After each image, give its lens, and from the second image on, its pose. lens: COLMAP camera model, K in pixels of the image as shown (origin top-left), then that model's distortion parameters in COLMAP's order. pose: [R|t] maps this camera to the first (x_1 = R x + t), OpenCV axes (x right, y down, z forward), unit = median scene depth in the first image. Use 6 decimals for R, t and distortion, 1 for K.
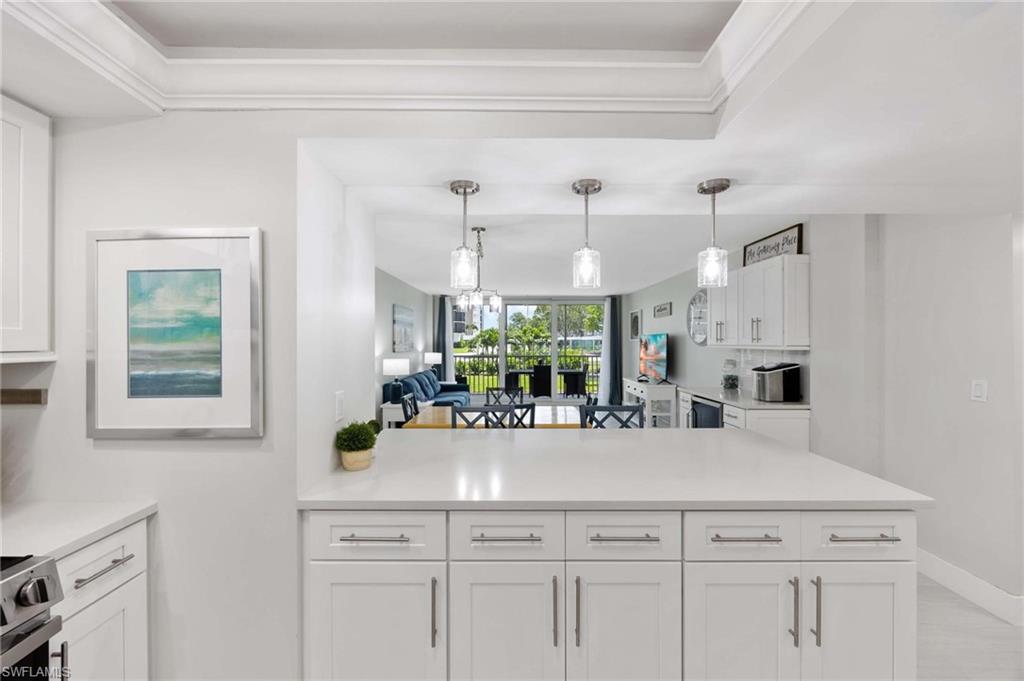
lens RADIAL K [[398.7, 0, 507.8], [0, 398.7, 341.6], [0, 0, 1]] dist [-0.000229, -0.000342]
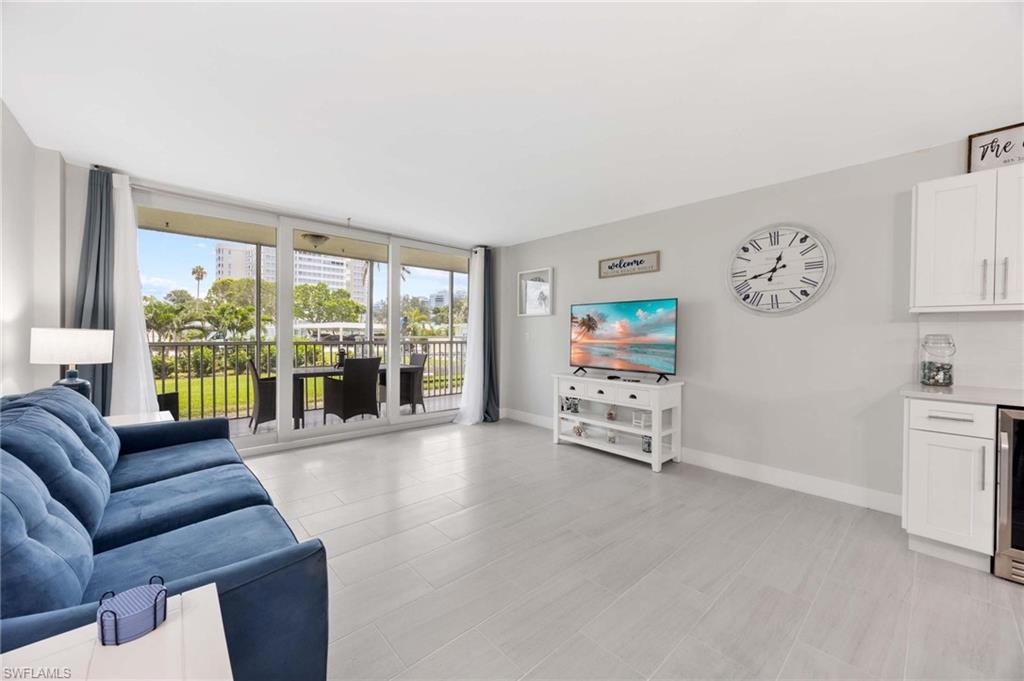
lens RADIAL K [[398.7, 0, 523.1], [0, 398.7, 335.2], [0, 0, 1]] dist [-0.000229, -0.000342]
pose [[0.734064, 0.008113, 0.679031, -0.149396], [-0.012147, 0.999926, 0.001184, 0.030811], [-0.678971, -0.009117, 0.734108, 0.572793]]
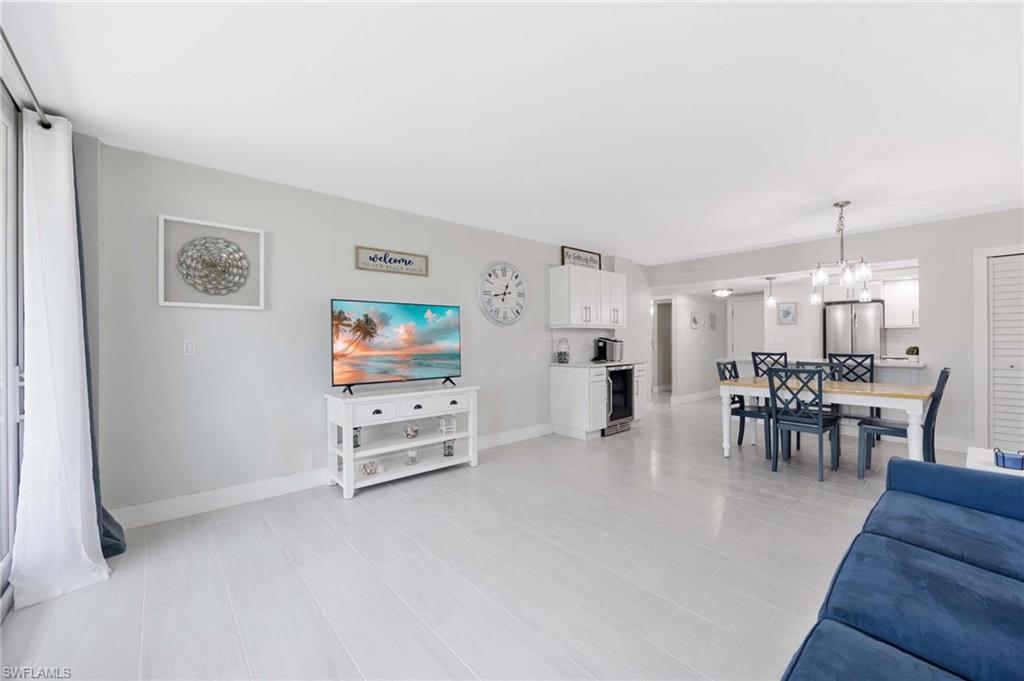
lens RADIAL K [[398.7, 0, 512.3], [0, 398.7, 342.6], [0, 0, 1]] dist [-0.000229, -0.000342]
pose [[-0.658818, 0.005915, 0.752279, -0.130444], [0.010504, 0.999944, 0.001337, 0.032394], [-0.752229, 0.008783, -0.658844, 1.095223]]
